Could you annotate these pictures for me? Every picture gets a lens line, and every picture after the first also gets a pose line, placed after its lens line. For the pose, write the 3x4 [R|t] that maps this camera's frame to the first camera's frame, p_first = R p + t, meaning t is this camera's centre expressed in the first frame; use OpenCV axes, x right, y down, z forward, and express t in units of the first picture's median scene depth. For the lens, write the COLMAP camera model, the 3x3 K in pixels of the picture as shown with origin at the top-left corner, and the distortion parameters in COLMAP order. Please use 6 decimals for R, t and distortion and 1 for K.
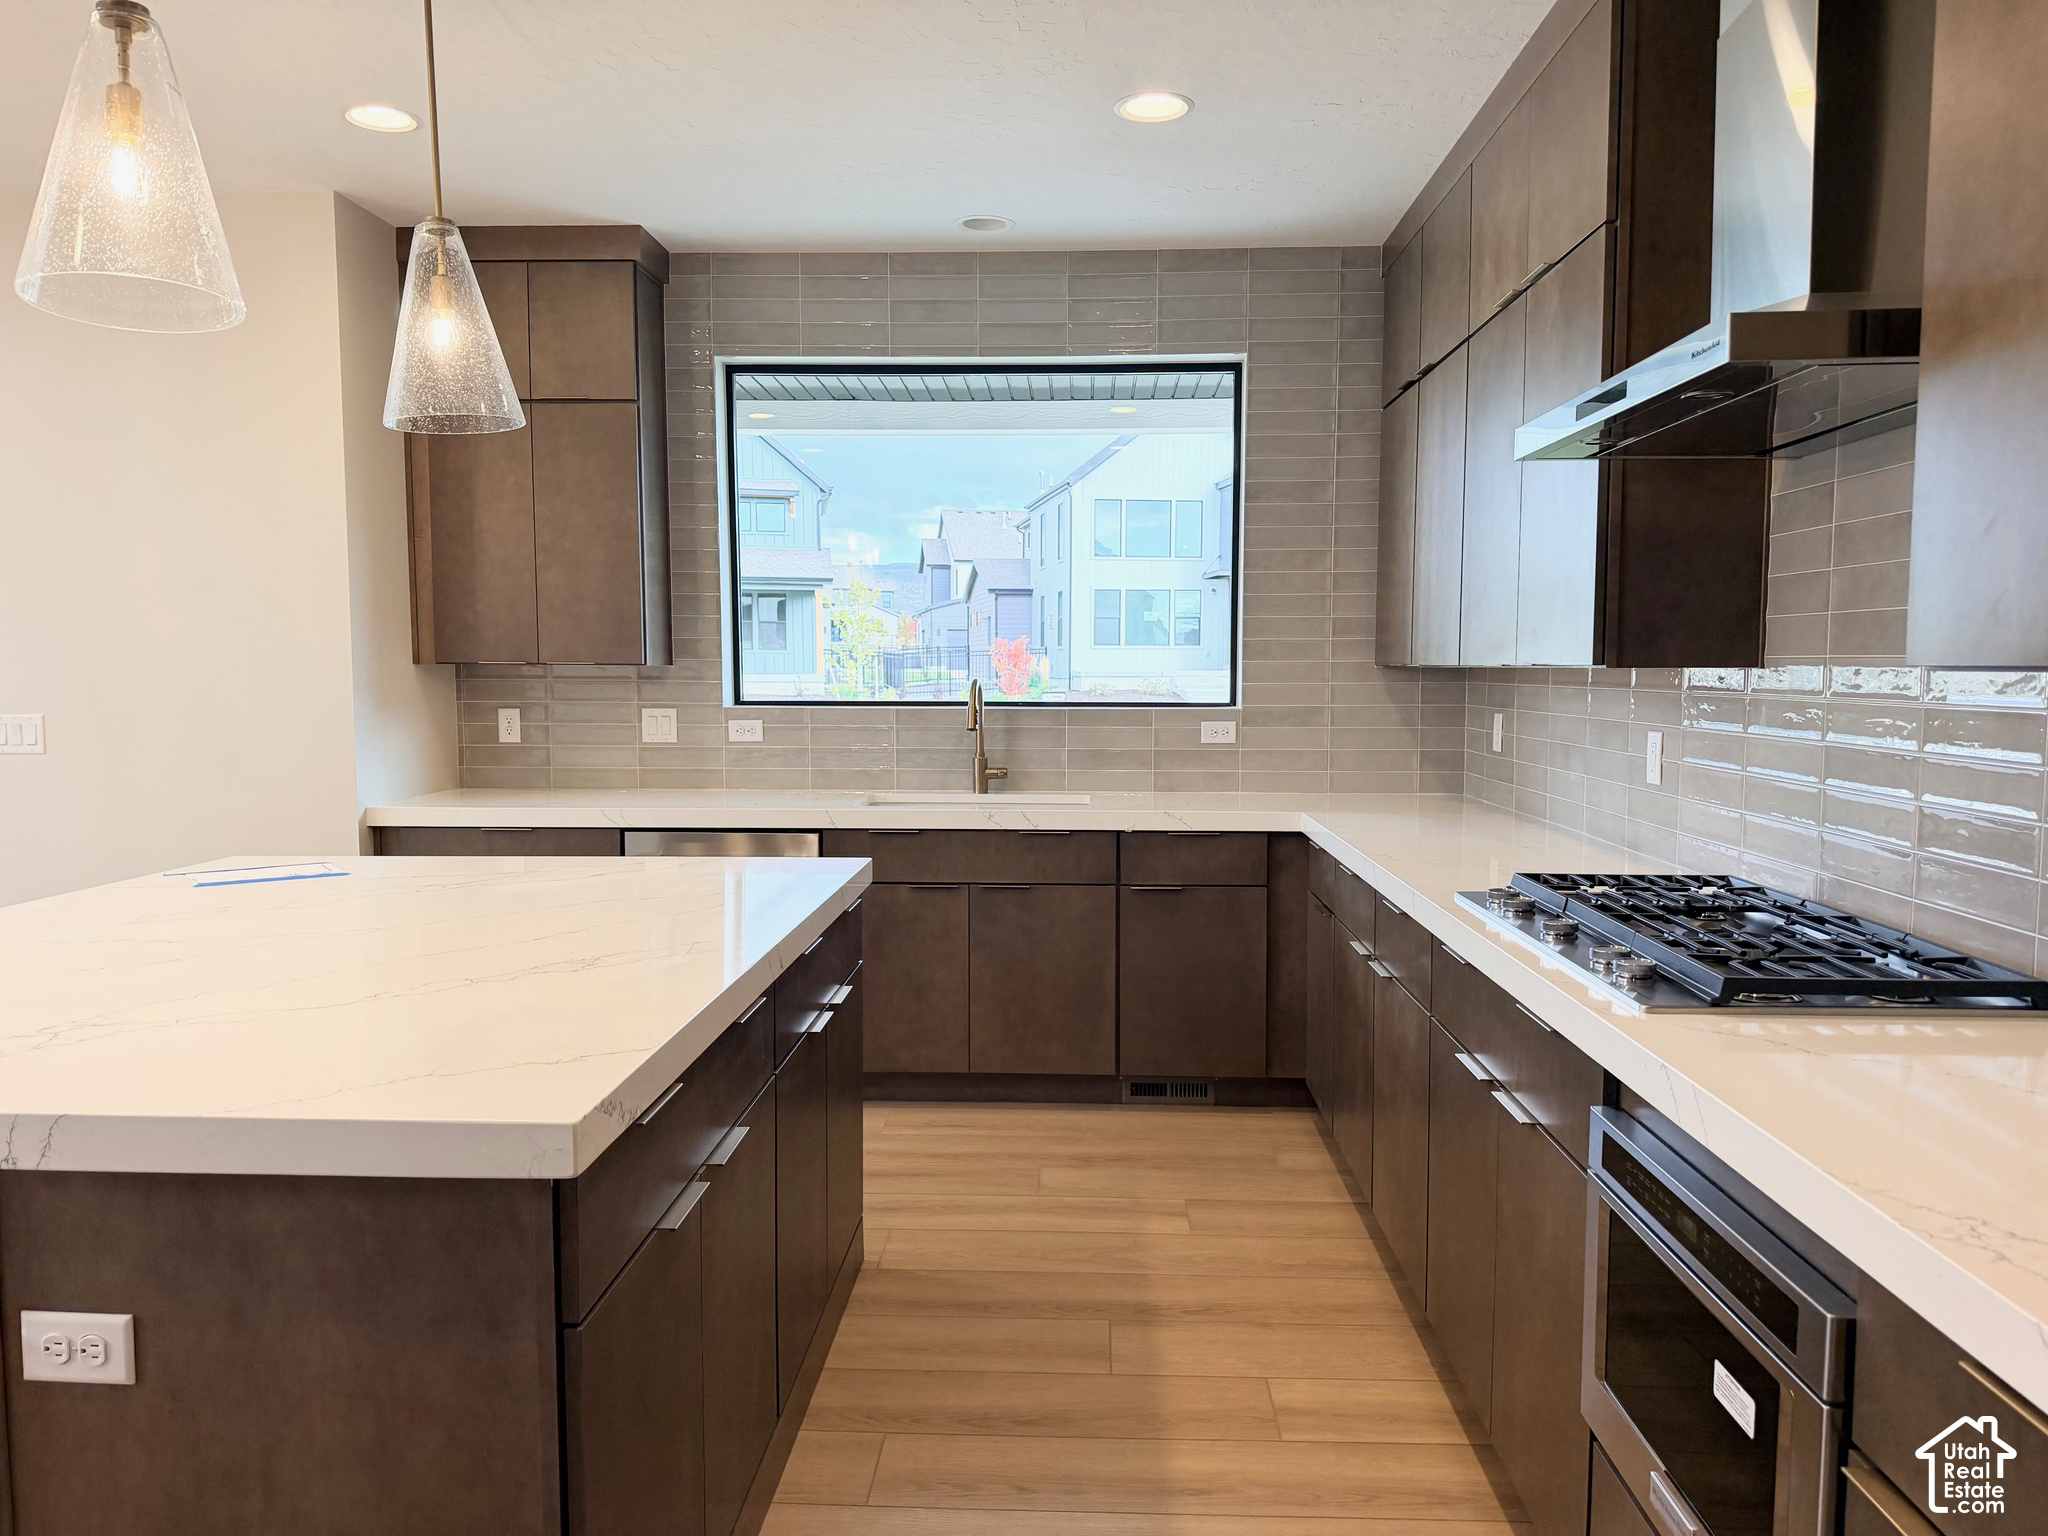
lens RADIAL K [[1429.7, 0, 1017.8], [0, 1429.7, 778.2], [0, 0, 1]] dist [0.099395, -0.143200]
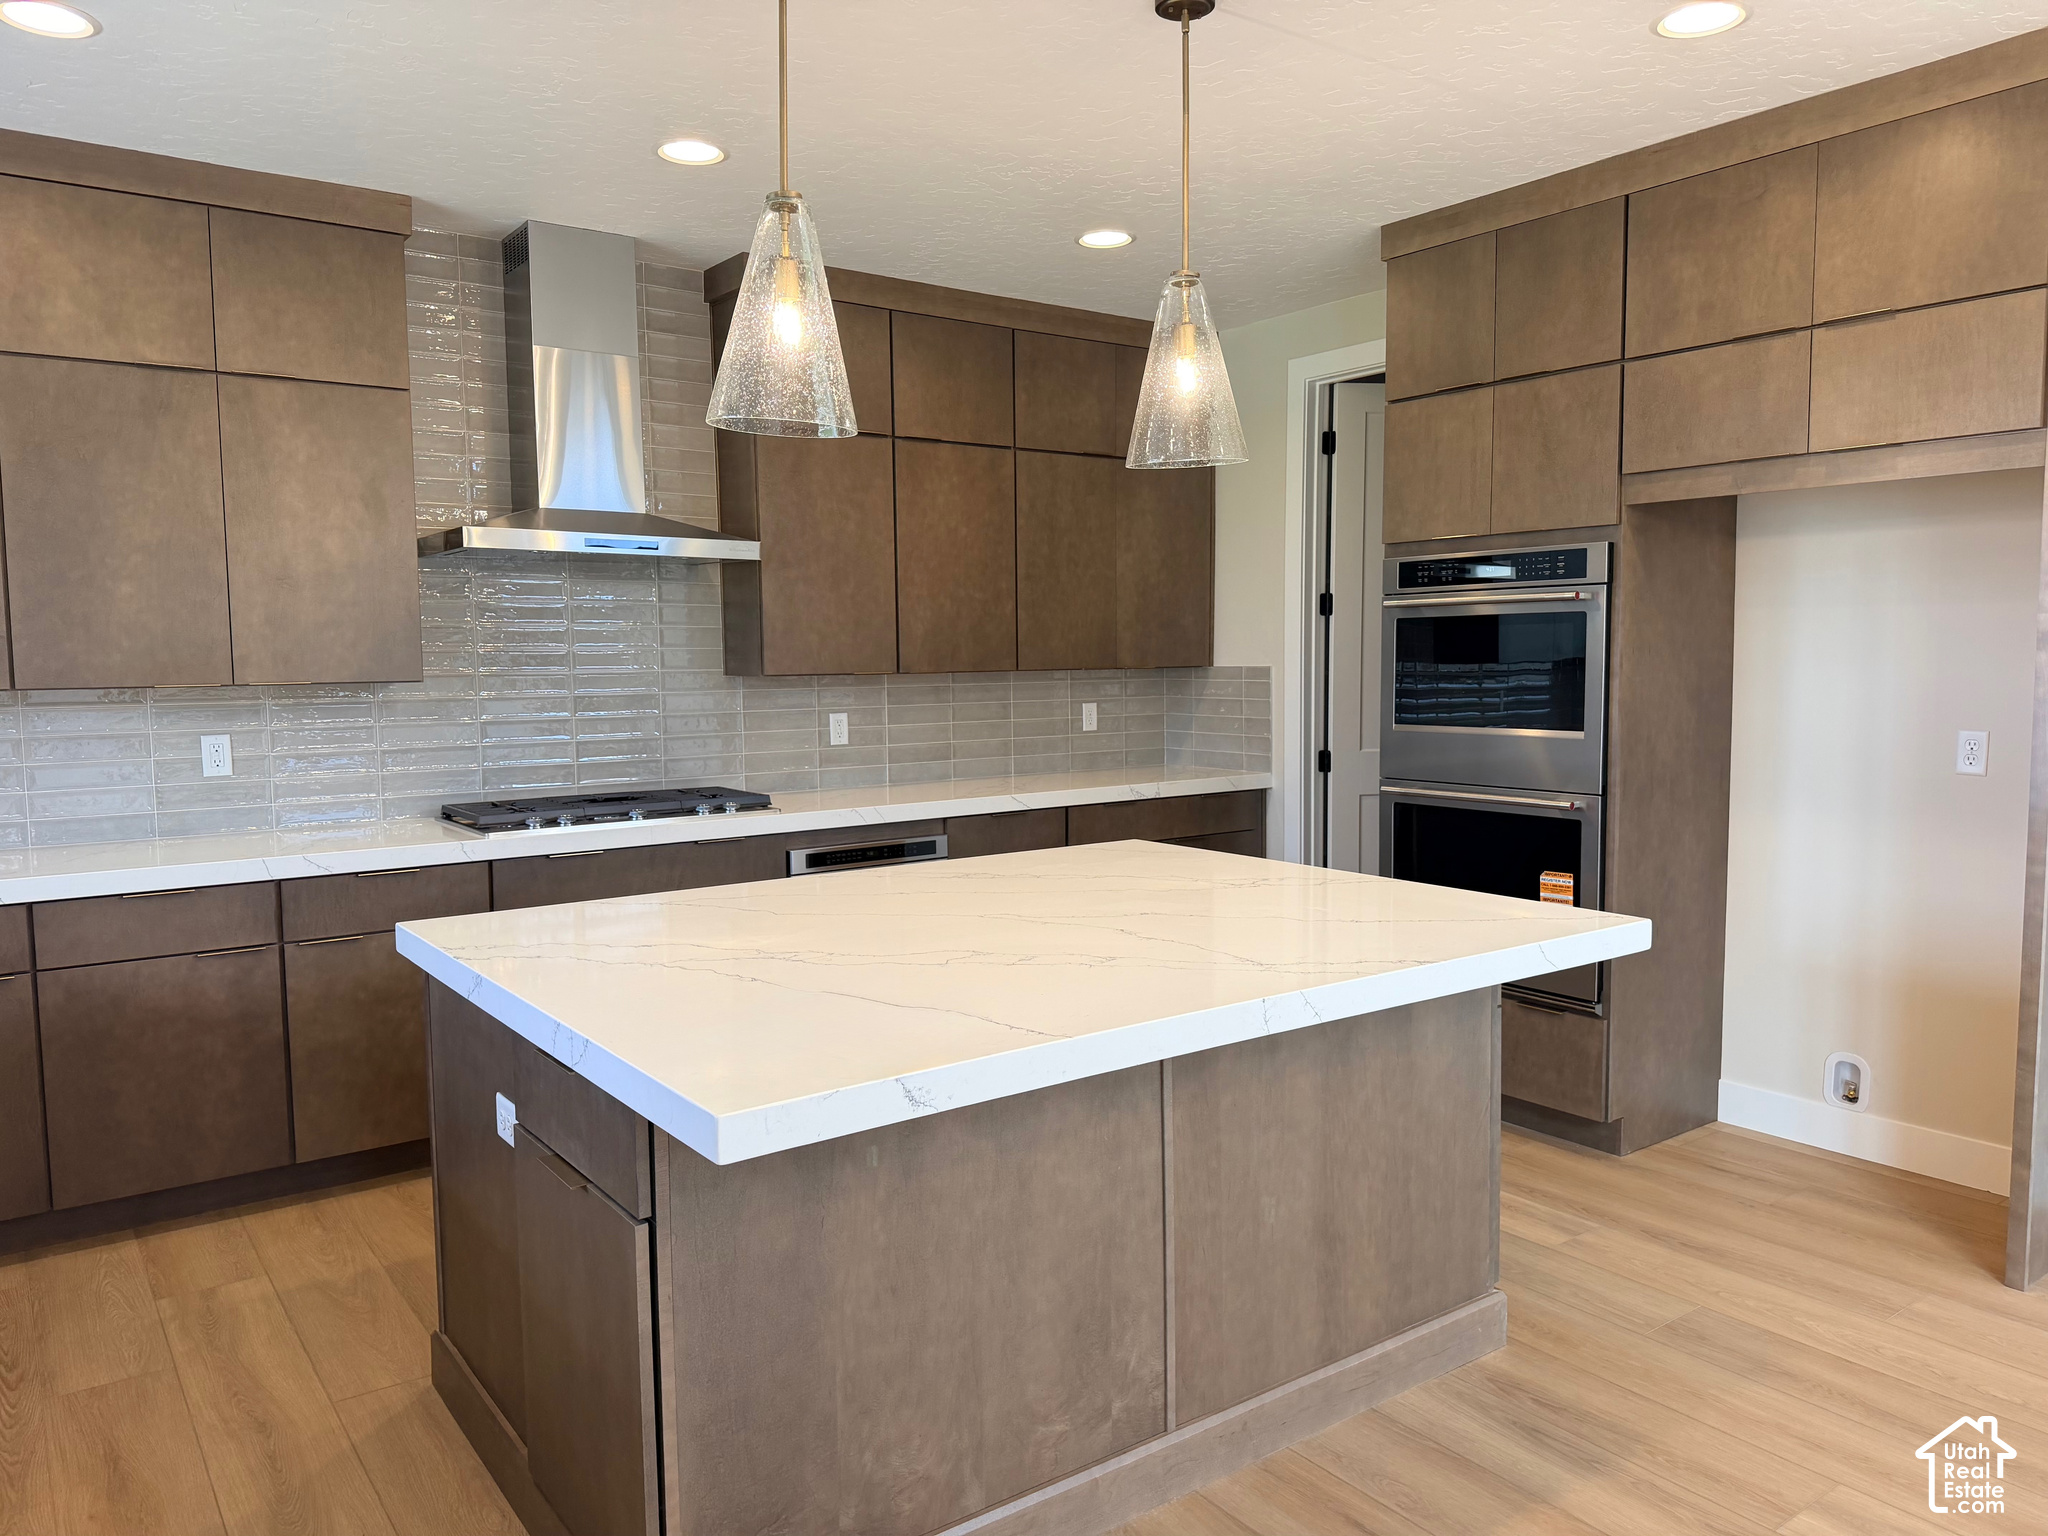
lens RADIAL K [[1429.7, 0, 1017.8], [0, 1429.7, 778.2], [0, 0, 1]] dist [0.099395, -0.143200]
pose [[-0.619212, -0.066041, 0.782442, -0.871054], [0.080068, 0.985952, 0.146584, -0.104547], [-0.781131, 0.153415, -0.605226, 1.078990]]
